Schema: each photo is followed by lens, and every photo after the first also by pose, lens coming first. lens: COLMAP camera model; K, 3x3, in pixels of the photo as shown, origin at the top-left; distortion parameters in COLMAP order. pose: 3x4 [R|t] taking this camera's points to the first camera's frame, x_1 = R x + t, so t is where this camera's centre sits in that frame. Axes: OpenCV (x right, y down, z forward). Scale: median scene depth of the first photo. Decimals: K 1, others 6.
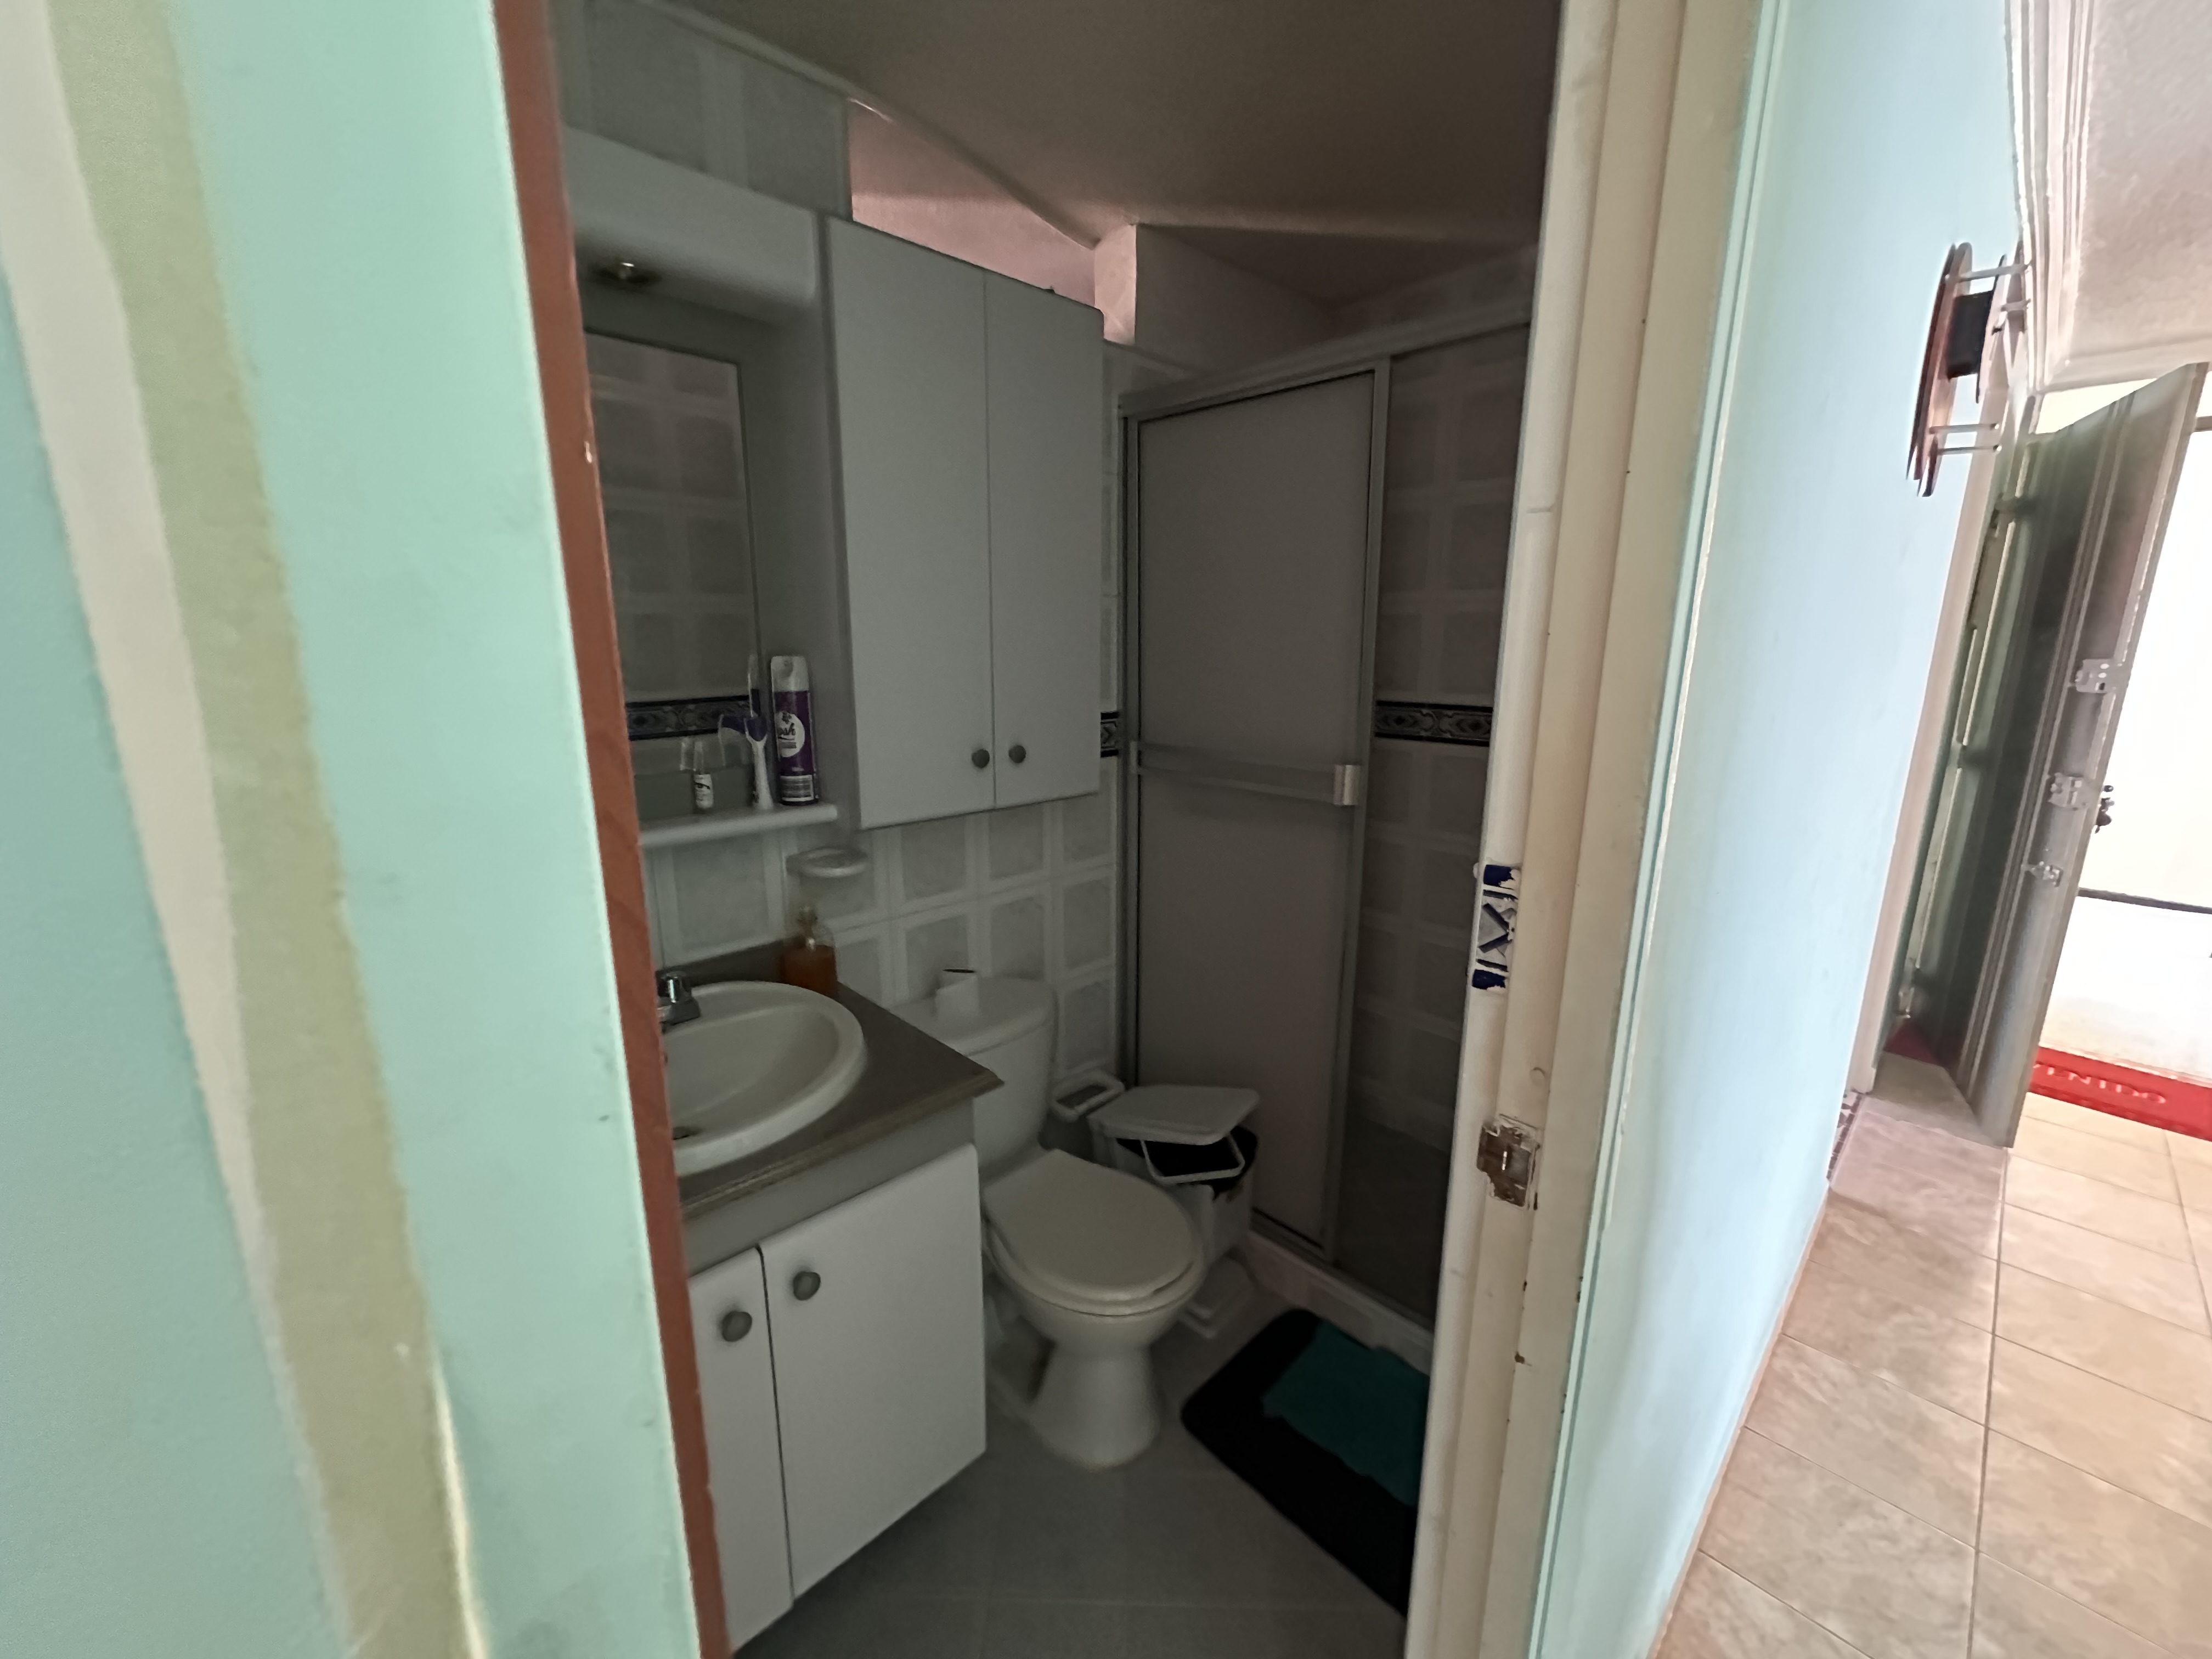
lens RADIAL K [[881.0, 0, 1106.7], [0, 881.0, 826.2], [0, 0, 1]] dist [-0.004890, 0.001046]
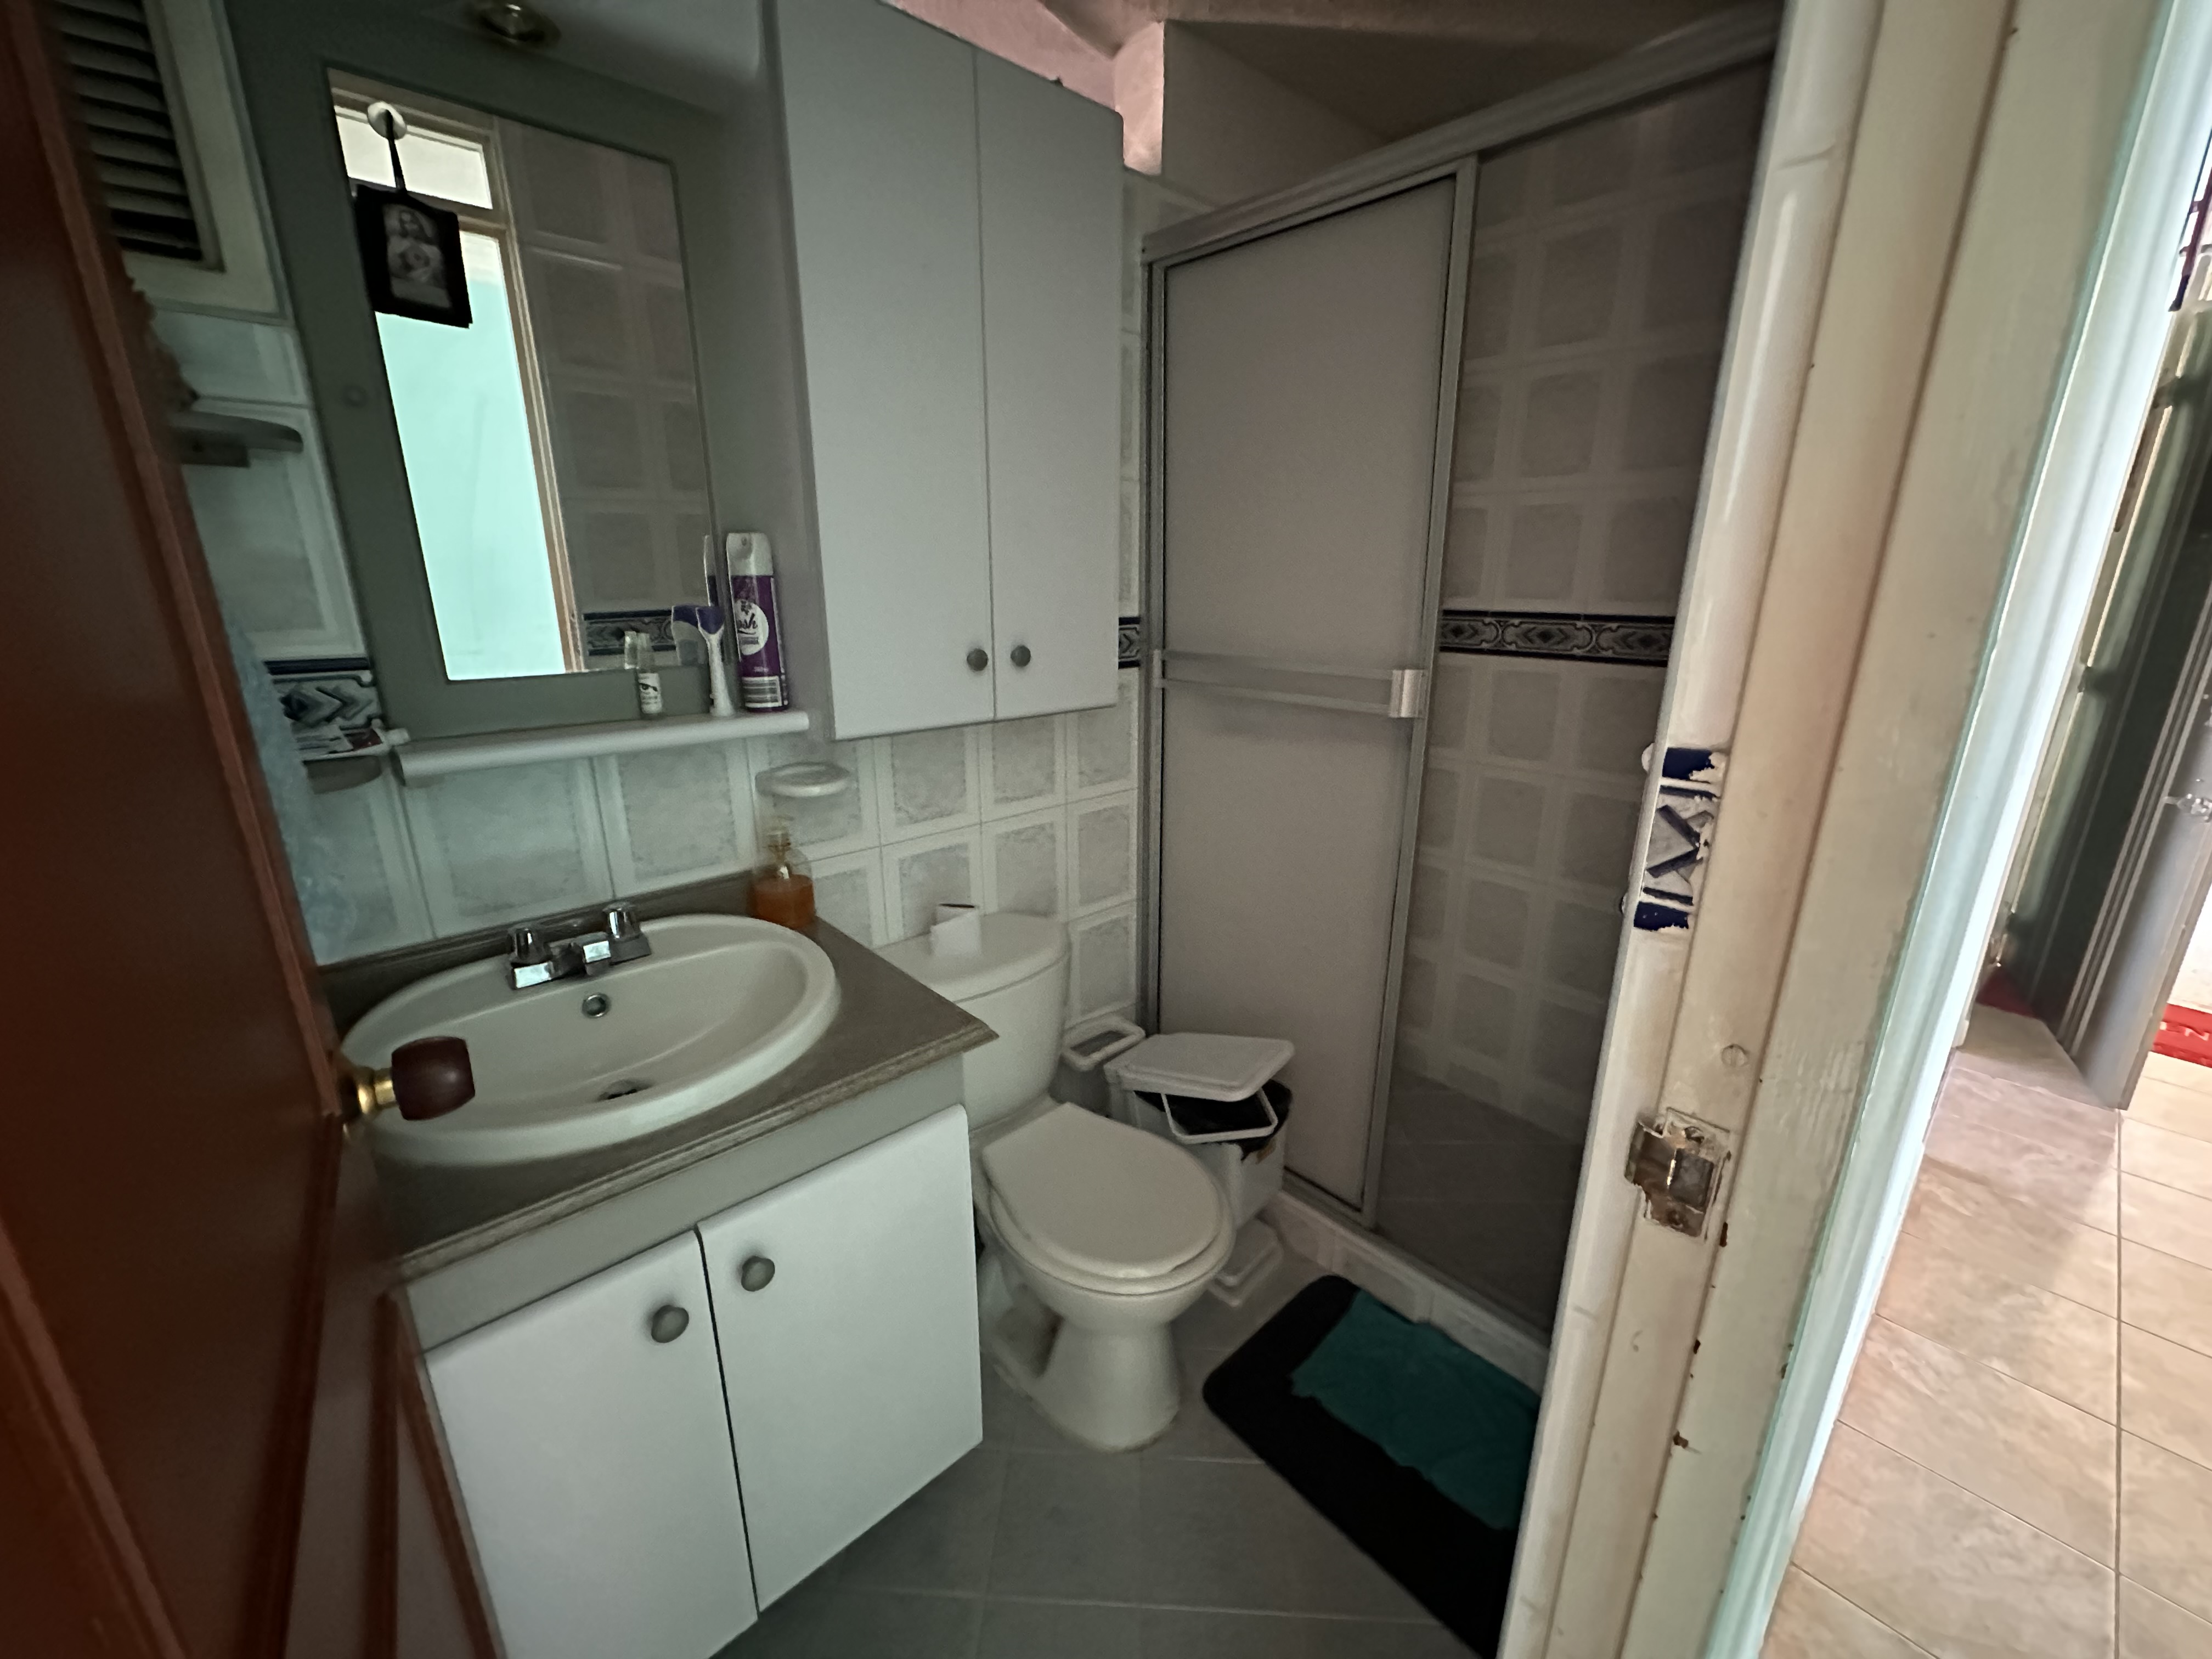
lens RADIAL K [[881.0, 0, 1105.9], [0, 881.0, 826.3], [0, 0, 1]] dist [-0.004890, 0.001046]
pose [[0.999532, 0.005049, -0.030174, 0.008317], [-0.002997, 0.997704, 0.067659, 0.024381], [0.030446, -0.067537, 0.997252, 0.127323]]
